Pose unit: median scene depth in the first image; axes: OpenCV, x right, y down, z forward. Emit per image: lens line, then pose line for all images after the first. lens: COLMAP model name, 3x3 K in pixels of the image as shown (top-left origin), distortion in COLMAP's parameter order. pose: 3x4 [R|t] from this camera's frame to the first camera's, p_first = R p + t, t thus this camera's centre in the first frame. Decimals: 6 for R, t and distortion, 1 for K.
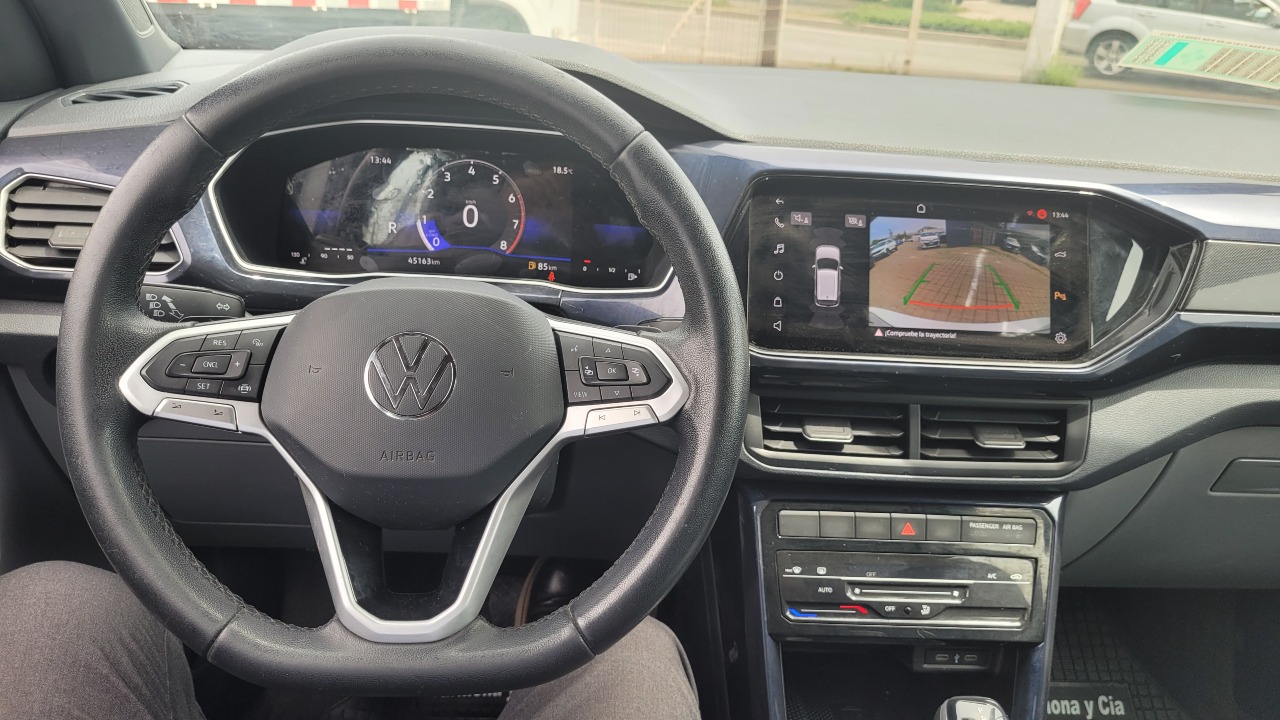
lens RADIAL K [[975.1, 0, 635.5], [0, 975.1, 355.3], [0, 0, 1]] dist [0.035131, -0.027590]
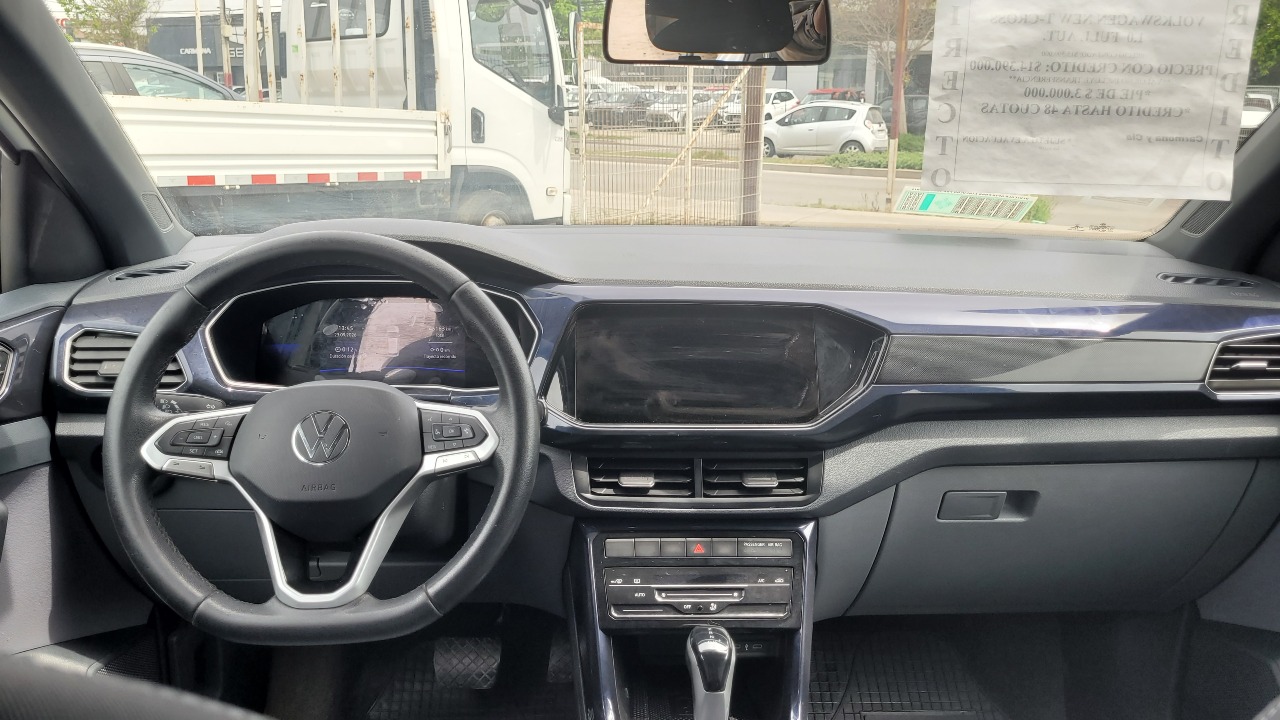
lens RADIAL K [[975.1, 0, 634.4], [0, 975.1, 367.2], [0, 0, 1]] dist [0.035131, -0.027590]
pose [[0.998602, -0.046691, -0.024771, 0.242165], [0.043104, 0.990631, -0.129586, 0.101202], [0.030589, 0.128337, 0.991259, -0.433641]]
